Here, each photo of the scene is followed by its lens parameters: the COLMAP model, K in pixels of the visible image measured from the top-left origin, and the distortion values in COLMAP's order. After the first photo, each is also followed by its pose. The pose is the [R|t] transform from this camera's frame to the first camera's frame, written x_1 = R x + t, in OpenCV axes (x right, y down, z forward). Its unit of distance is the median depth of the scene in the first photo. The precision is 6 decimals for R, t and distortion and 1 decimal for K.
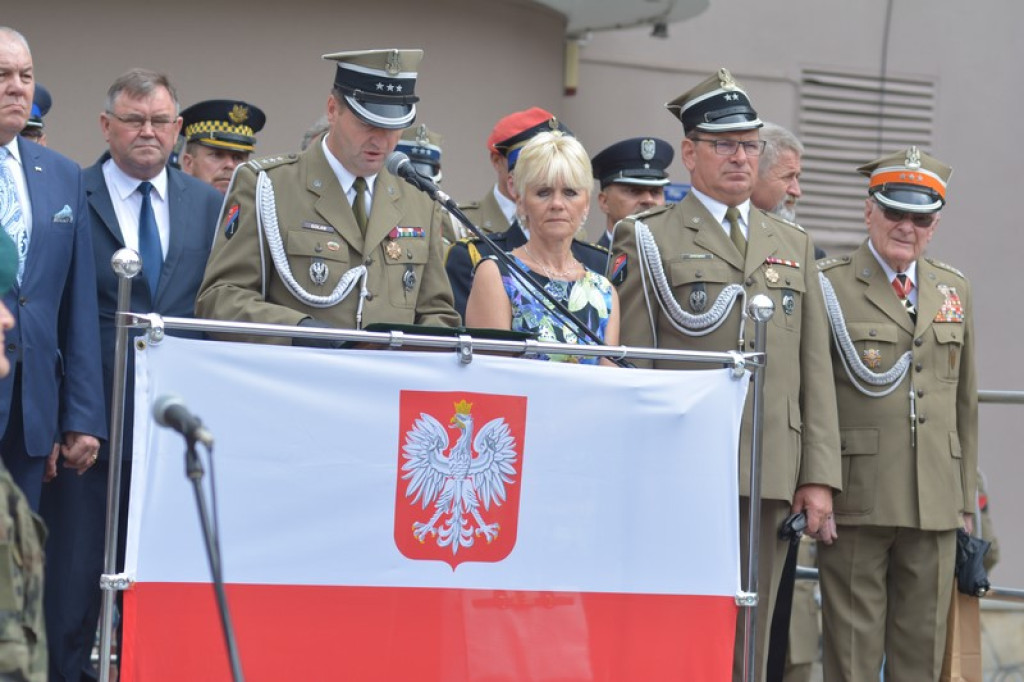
lens RADIAL K [[4343.6, 0, 515.9], [0, 4343.6, 342.2], [0, 0, 1]] dist [0.021584, 0.000000]
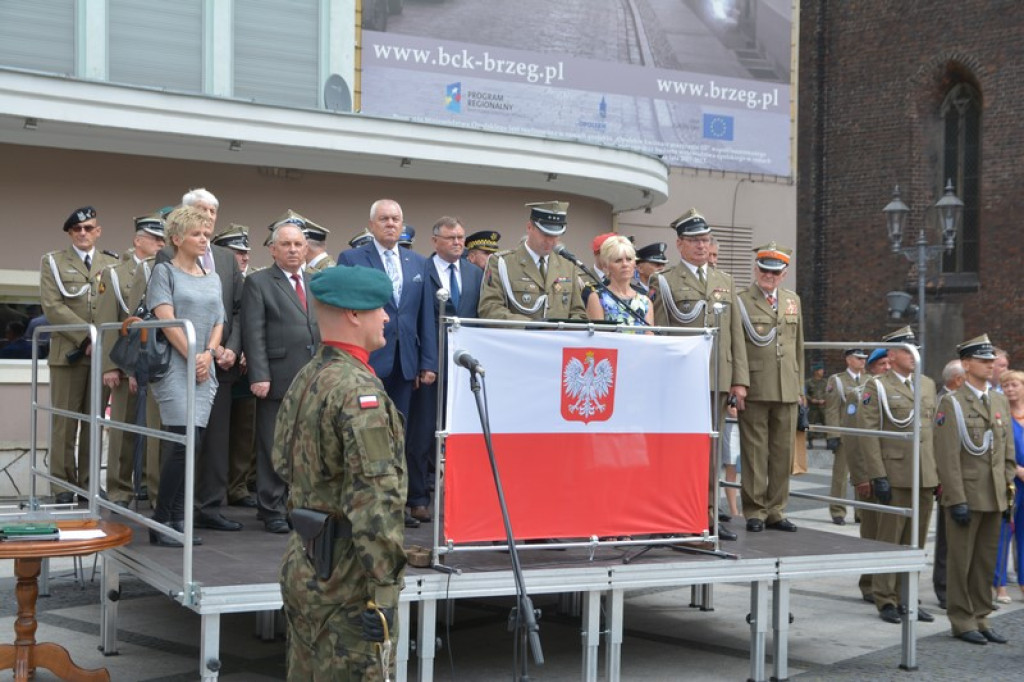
lens RADIAL K [[4343.6, 0, 511.4], [0, 4343.6, 340.8], [0, 0, 1]] dist [0.021584, 0.000000]
pose [[0.997190, -0.023781, -0.071043, 0.112088], [0.024858, 0.999589, 0.014314, -0.026922], [0.070673, -0.016039, 0.997371, -1.326742]]
